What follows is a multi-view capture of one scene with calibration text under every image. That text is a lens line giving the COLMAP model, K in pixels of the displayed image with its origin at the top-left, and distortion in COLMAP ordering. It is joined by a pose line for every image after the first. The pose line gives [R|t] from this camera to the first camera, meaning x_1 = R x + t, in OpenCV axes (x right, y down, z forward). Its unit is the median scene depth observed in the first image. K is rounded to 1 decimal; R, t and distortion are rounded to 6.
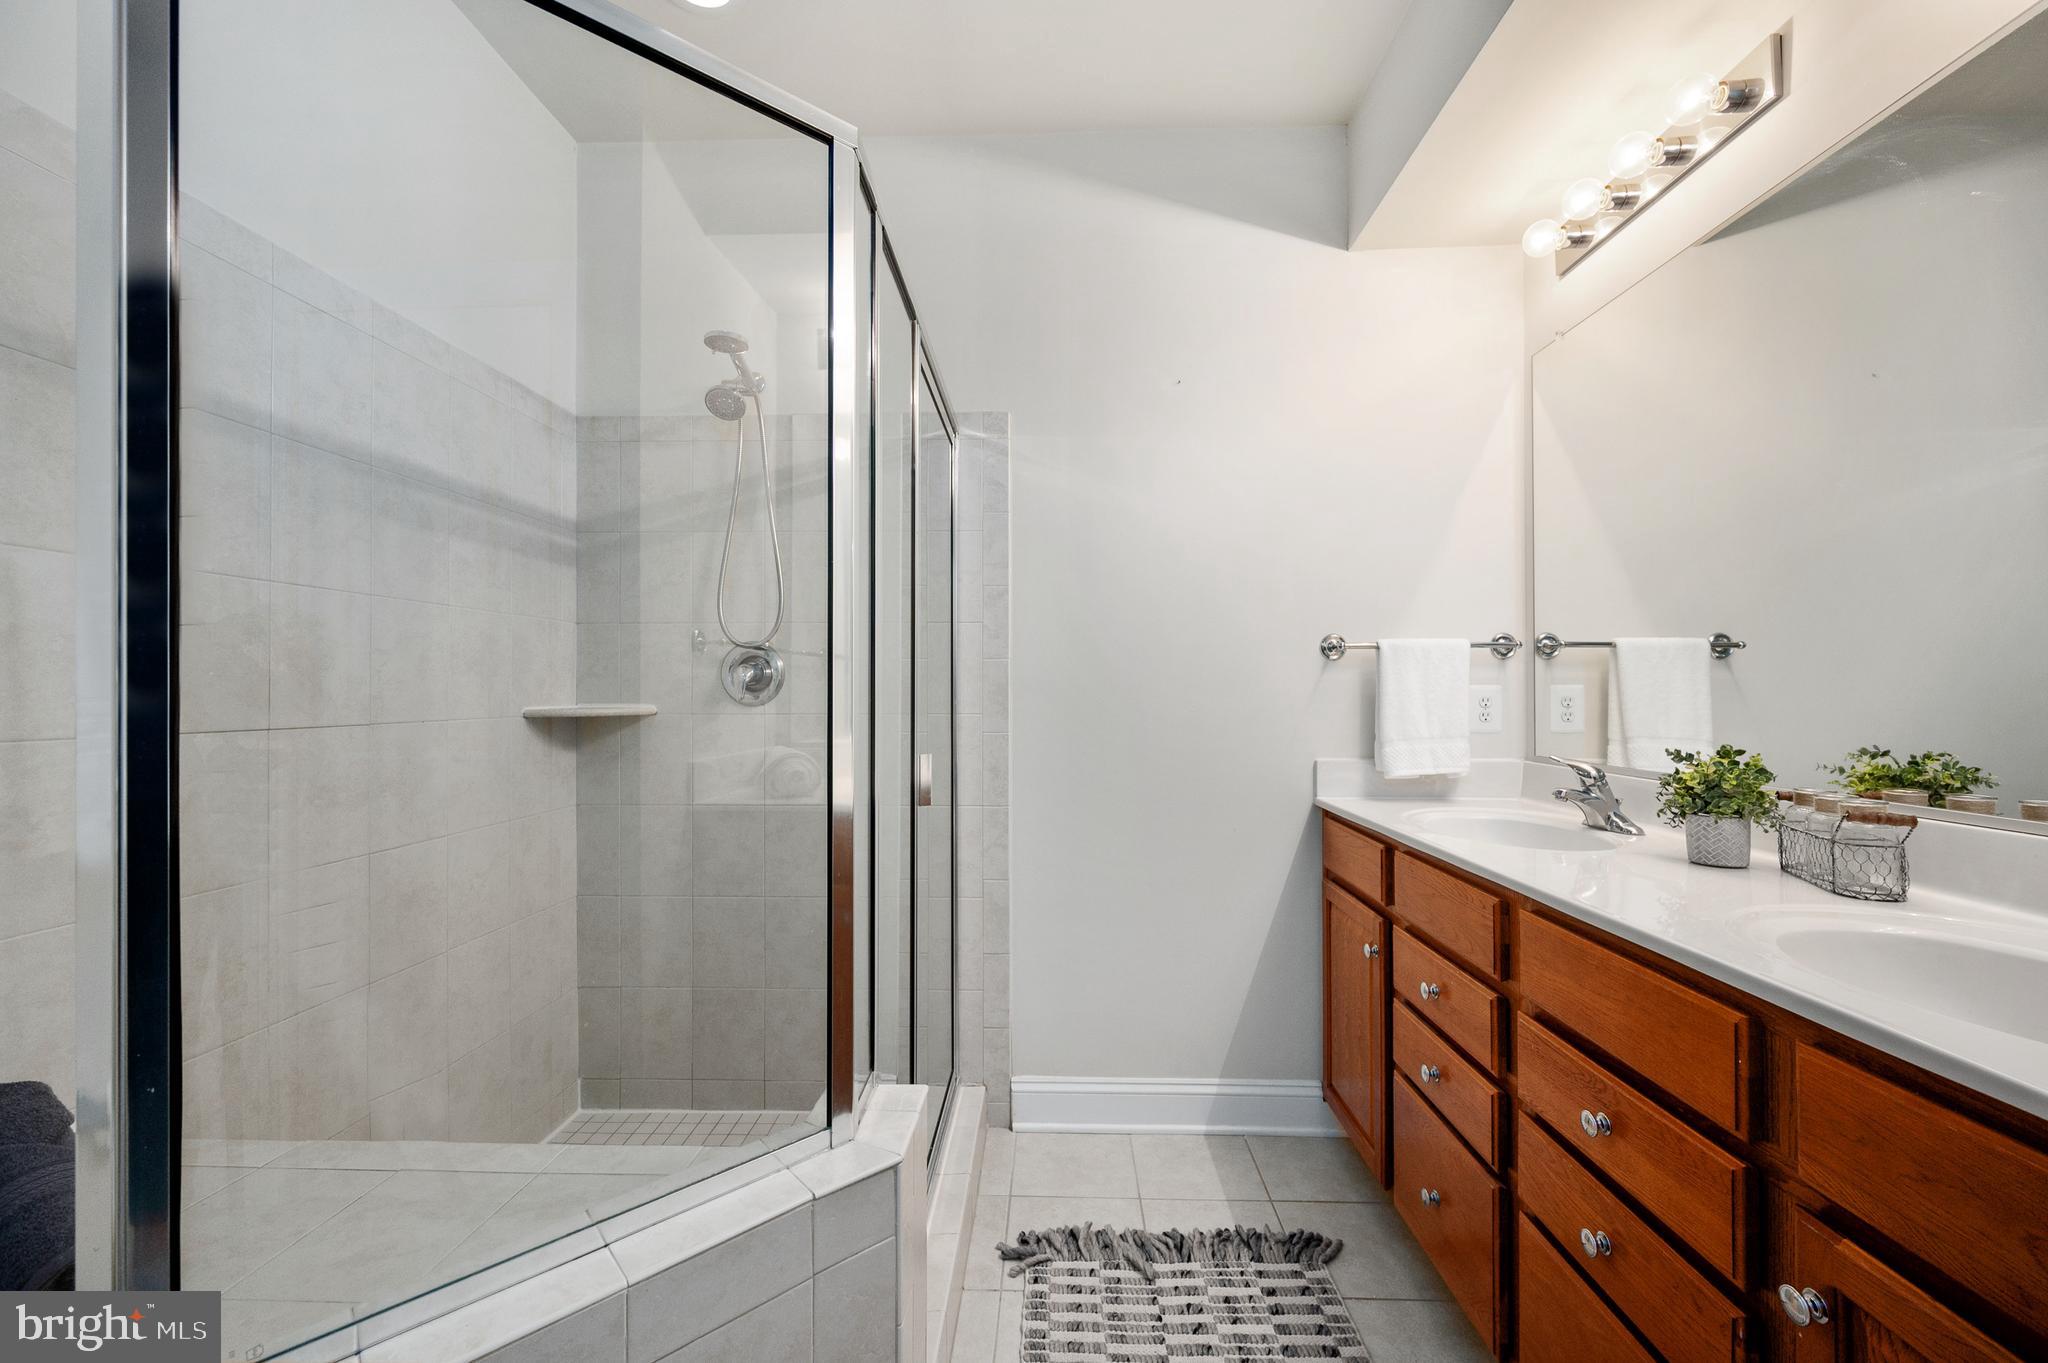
lens RADIAL K [[817.3, 0, 1026.5], [0, 817.3, 688.9], [0, 0, 1]] dist [-0.001463, 0.000266]
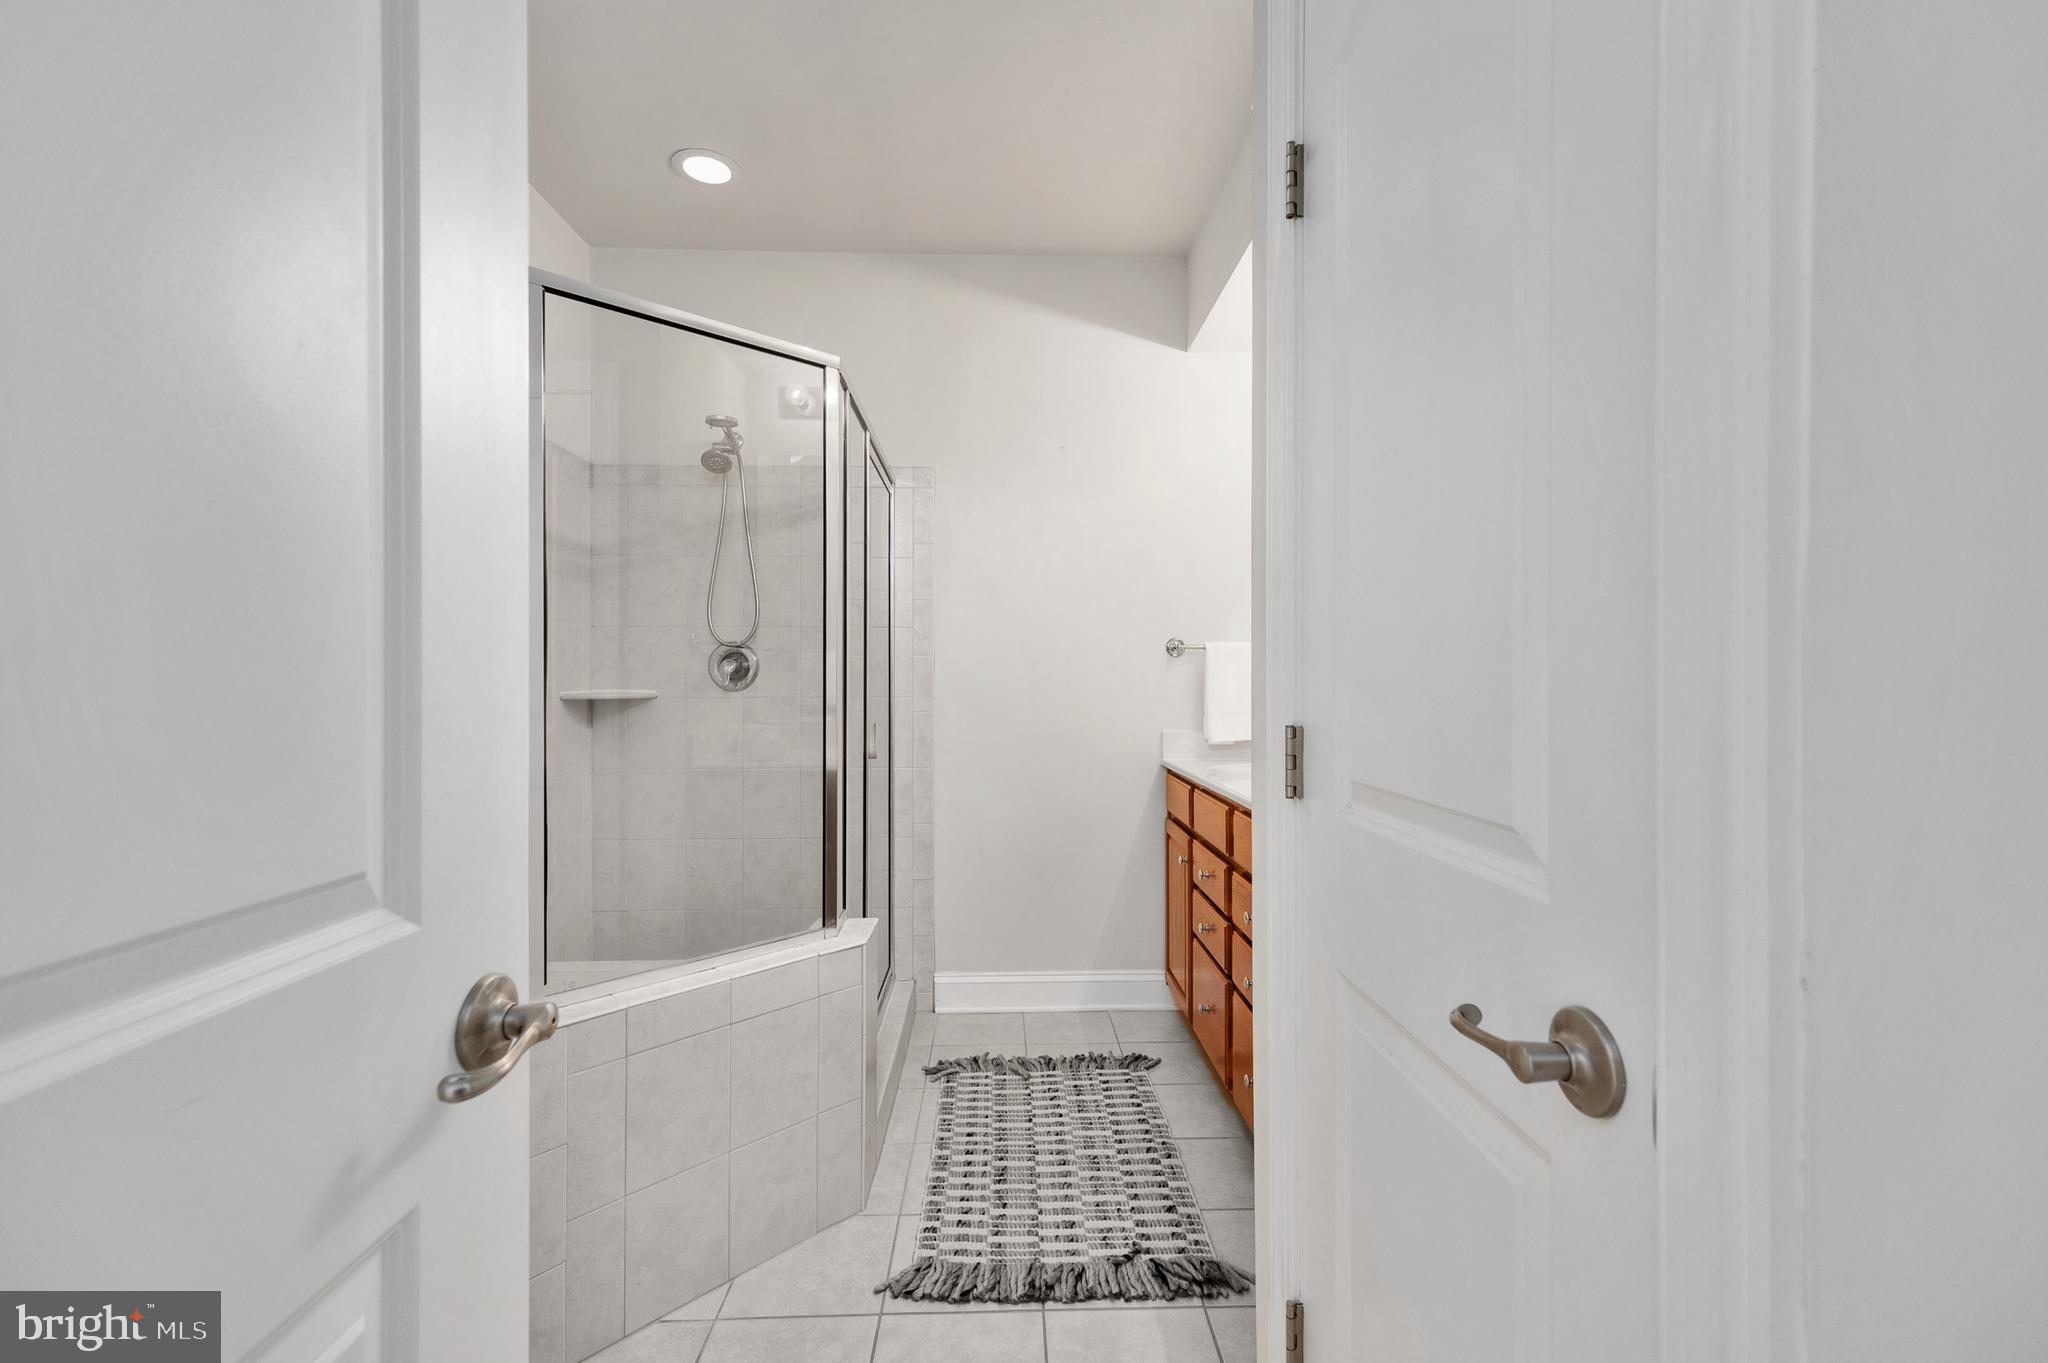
lens RADIAL K [[895.5, 0, 1023.6], [0, 895.5, 678.0], [0, 0, 1]] dist [-0.005006, -0.000058]
pose [[0.997739, 0.001164, 0.067192, 0.035427], [-0.001102, 0.999999, -0.000961, 0.000754], [-0.067193, 0.000885, 0.997740, -0.571719]]
